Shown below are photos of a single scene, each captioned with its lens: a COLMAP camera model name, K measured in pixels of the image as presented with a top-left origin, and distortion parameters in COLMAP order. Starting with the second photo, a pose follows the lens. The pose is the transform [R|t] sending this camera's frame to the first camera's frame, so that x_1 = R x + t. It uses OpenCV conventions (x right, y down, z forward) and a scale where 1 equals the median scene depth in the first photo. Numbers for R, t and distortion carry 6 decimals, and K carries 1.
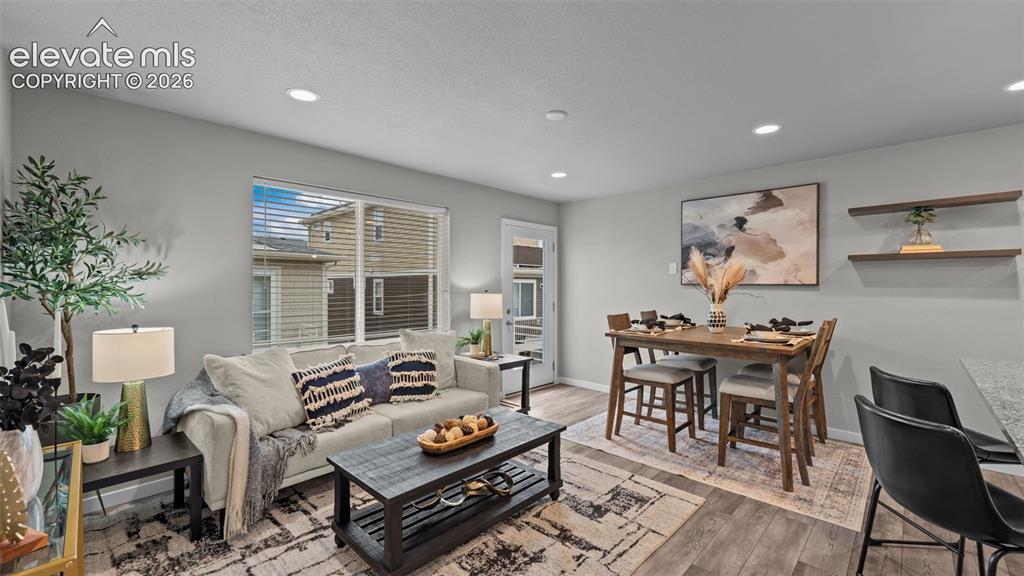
lens RADIAL K [[414.5, 0, 508.6], [0, 414.5, 284.8], [0, 0, 1]] dist [-0.001654, -0.000927]
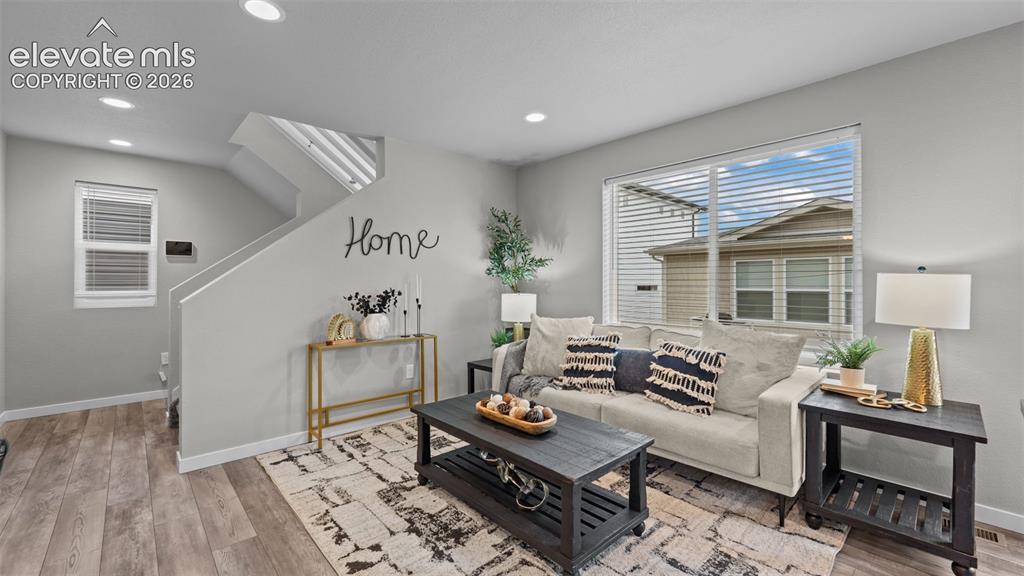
lens RADIAL K [[414.5, 0, 510.6], [0, 414.5, 280.5], [0, 0, 1]] dist [-0.001654, -0.000927]
pose [[-0.055090, -0.005322, -0.998467, 0.626574], [-0.000284, 0.999986, -0.005314, 0.045069], [0.998481, -0.000010, -0.055091, 0.785858]]
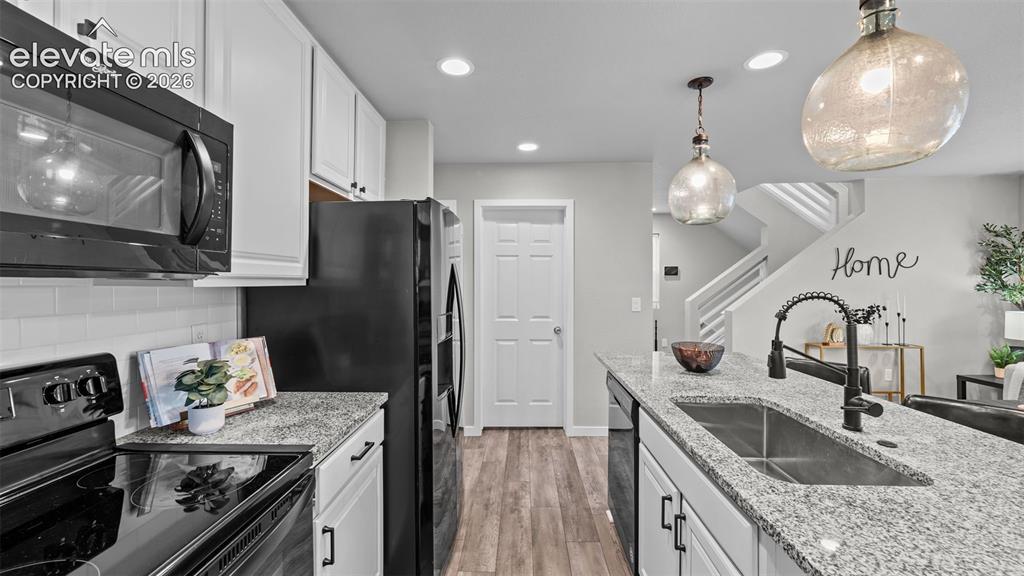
lens RADIAL K [[414.5, 0, 509.4], [0, 414.5, 284.7], [0, 0, 1]] dist [-0.001654, -0.000927]
pose [[-0.740079, 0.006010, -0.672493, 1.331584], [0.003498, 0.999981, 0.005088, -0.014068], [0.672511, 0.001413, -0.740086, 0.599993]]
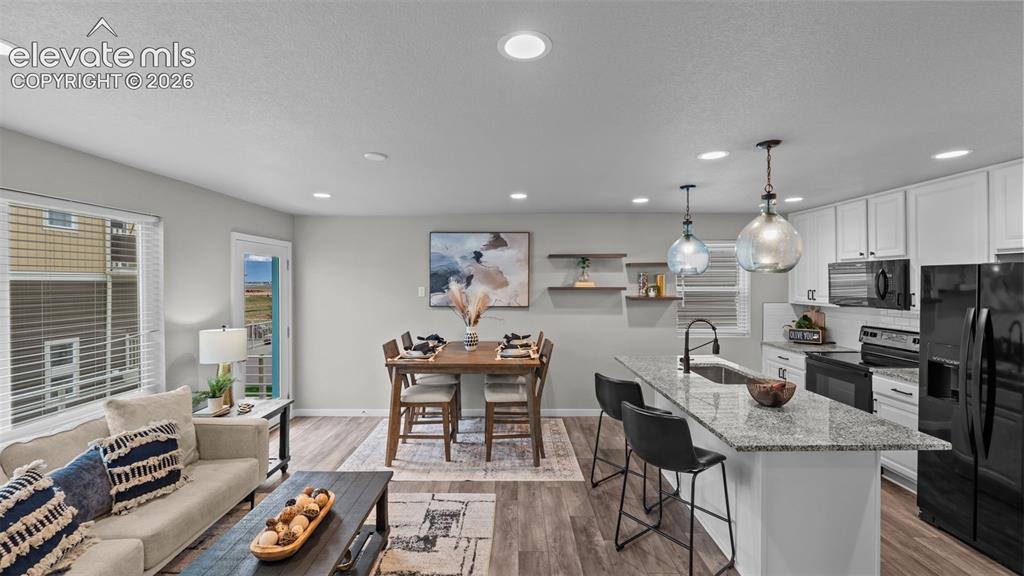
lens RADIAL K [[414.5, 0, 509.9], [0, 414.5, 284.0], [0, 0, 1]] dist [-0.001654, -0.000927]
pose [[0.721720, -0.005462, 0.692164, -0.292196], [0.001291, 0.999978, 0.006545, -0.100111], [-0.692184, -0.003830, 0.721711, 0.065871]]
